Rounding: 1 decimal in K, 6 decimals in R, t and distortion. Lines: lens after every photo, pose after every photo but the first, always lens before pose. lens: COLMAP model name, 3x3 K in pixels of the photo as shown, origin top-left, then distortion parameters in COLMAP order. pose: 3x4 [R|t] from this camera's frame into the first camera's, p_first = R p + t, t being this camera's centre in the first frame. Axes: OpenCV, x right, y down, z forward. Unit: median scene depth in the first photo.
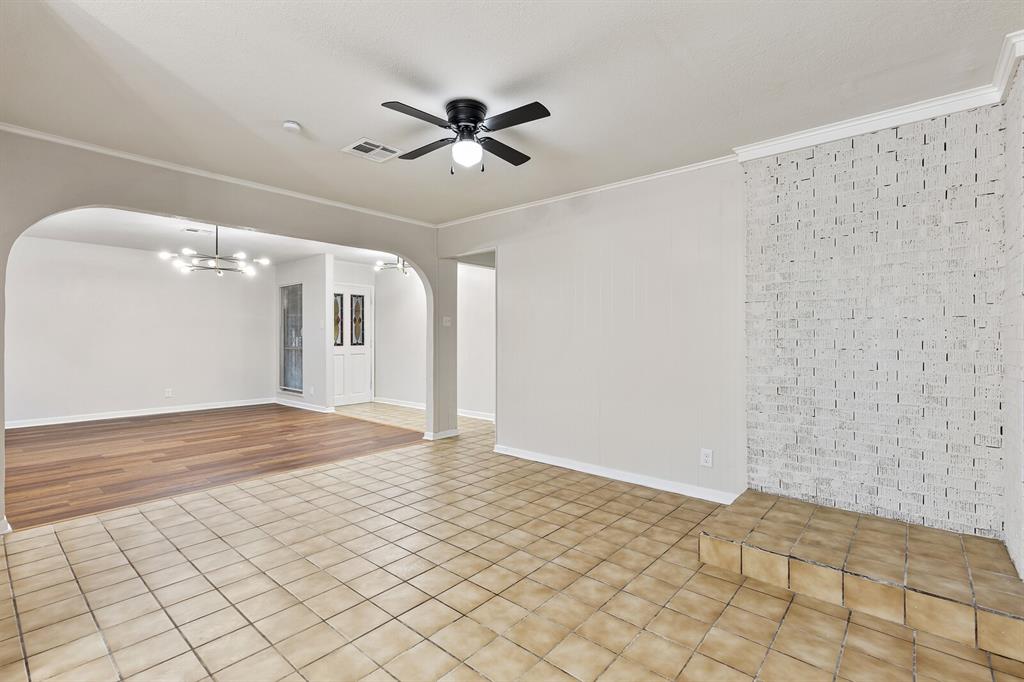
lens RADIAL K [[464.1, 0, 509.7], [0, 464.1, 337.2], [0, 0, 1]] dist [0.001603, 0.000230]
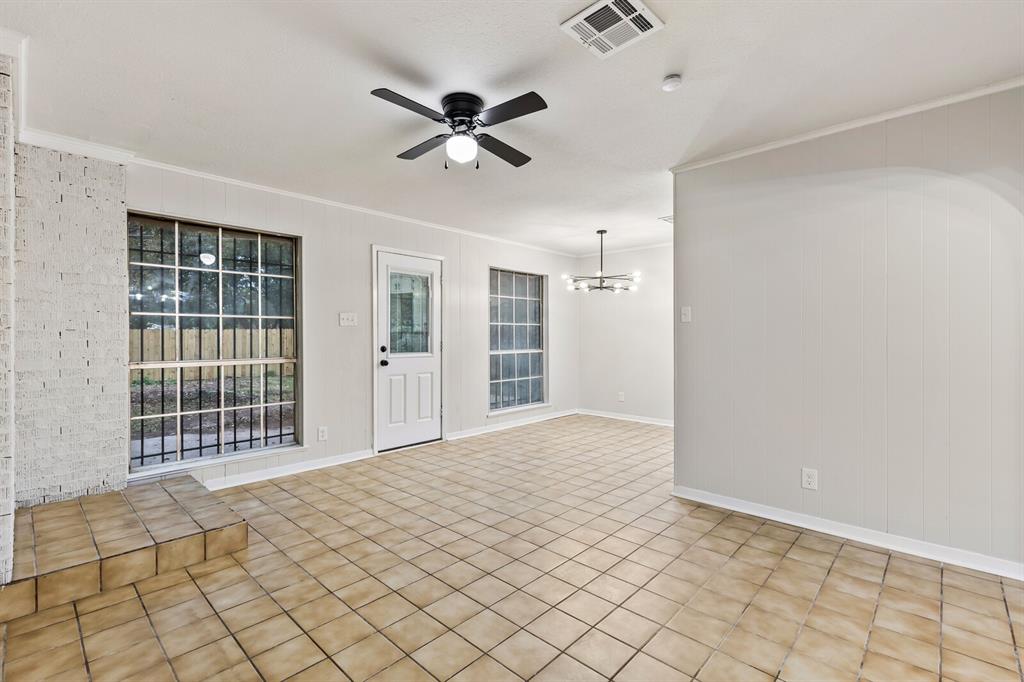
lens RADIAL K [[464.1, 0, 509.7], [0, 464.1, 337.2], [0, 0, 1]] dist [0.001603, 0.000230]
pose [[-0.999000, -0.000795, 0.044712, -0.211291], [-0.000685, 0.999997, 0.002481, -0.005465], [-0.044714, 0.002448, -0.998997, 1.771012]]
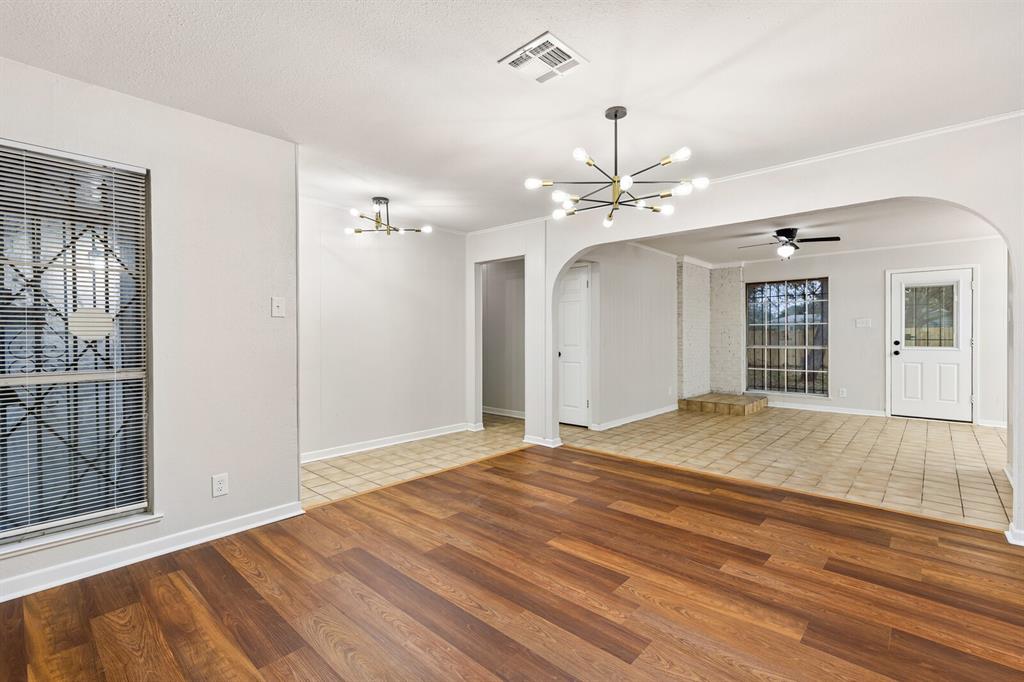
lens RADIAL K [[464.1, 0, 509.7], [0, 464.1, 337.2], [0, 0, 1]] dist [0.001603, 0.000230]
pose [[0.031384, -0.003754, 0.999500, -2.074212], [0.002673, 0.999990, 0.003672, -0.001373], [-0.999504, 0.002556, 0.031394, 2.006023]]
